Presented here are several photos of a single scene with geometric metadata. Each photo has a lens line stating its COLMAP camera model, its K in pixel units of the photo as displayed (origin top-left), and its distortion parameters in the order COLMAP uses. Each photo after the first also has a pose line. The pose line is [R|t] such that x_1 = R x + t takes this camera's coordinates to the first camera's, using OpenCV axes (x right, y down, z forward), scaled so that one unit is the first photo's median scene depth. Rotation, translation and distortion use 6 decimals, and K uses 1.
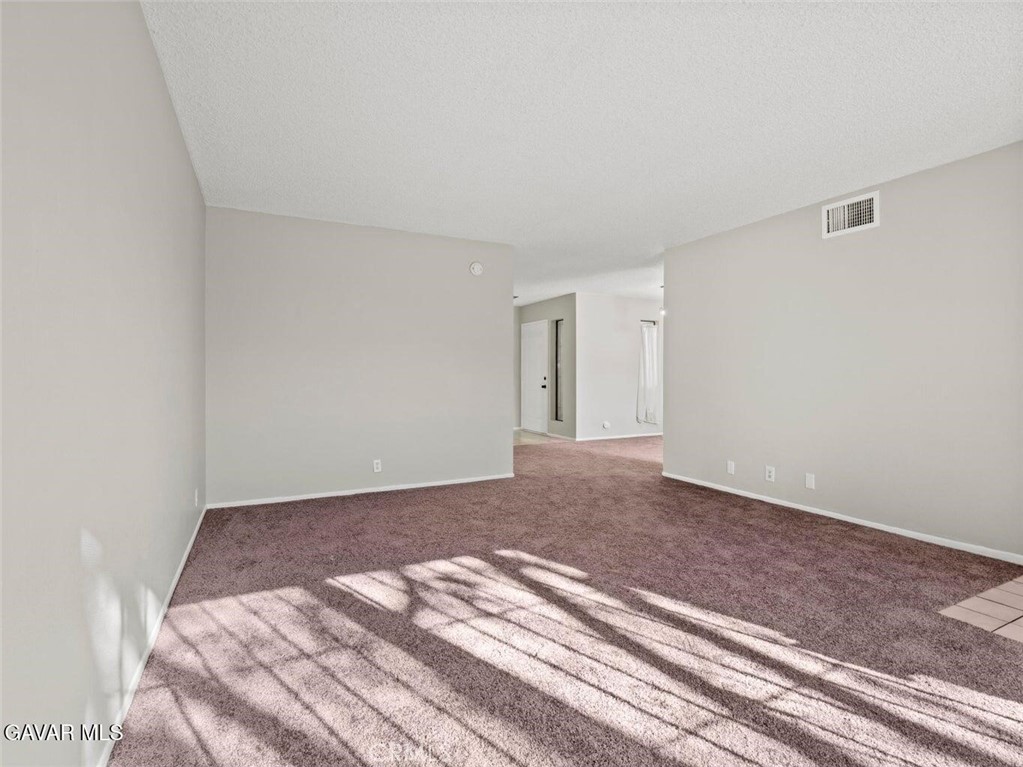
lens RADIAL K [[498.5, 0, 511.5], [0, 498.5, 380.4], [0, 0, 1]] dist [0.004000, 0.001655]
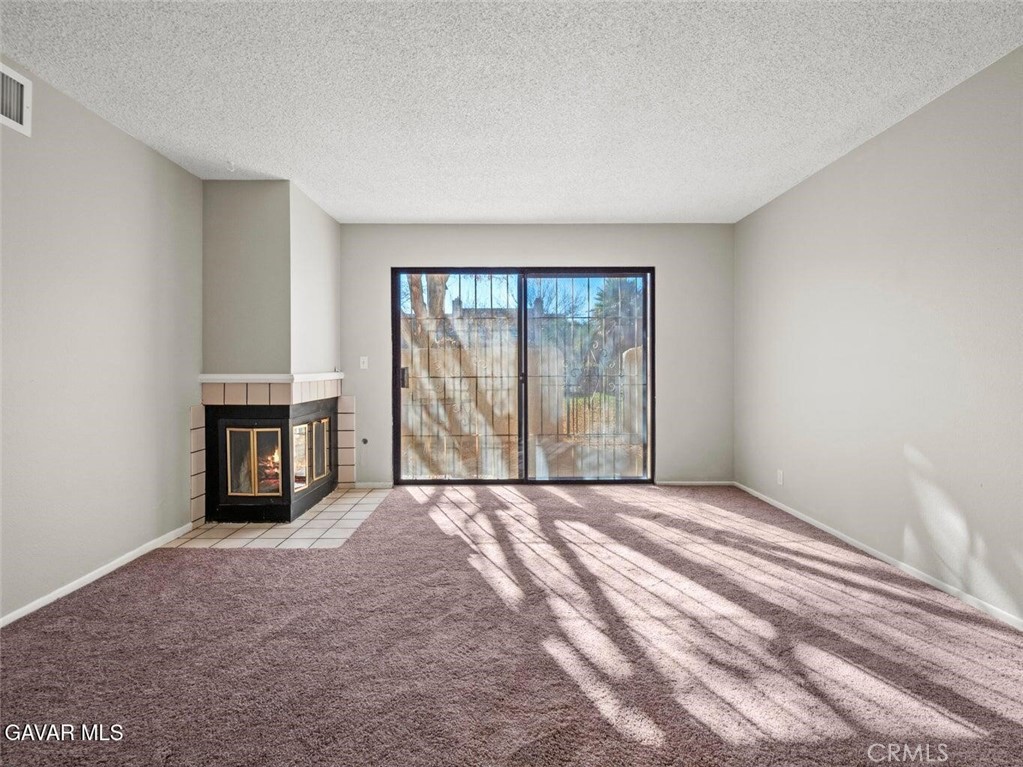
lens RADIAL K [[498.5, 0, 513.3], [0, 498.5, 382.8], [0, 0, 1]] dist [0.004000, 0.001655]
pose [[-0.897895, 0.001195, 0.440208, -0.155582], [0.006617, 0.999920, 0.010782, 0.006533], [-0.440160, 0.012594, -0.897831, 1.879235]]
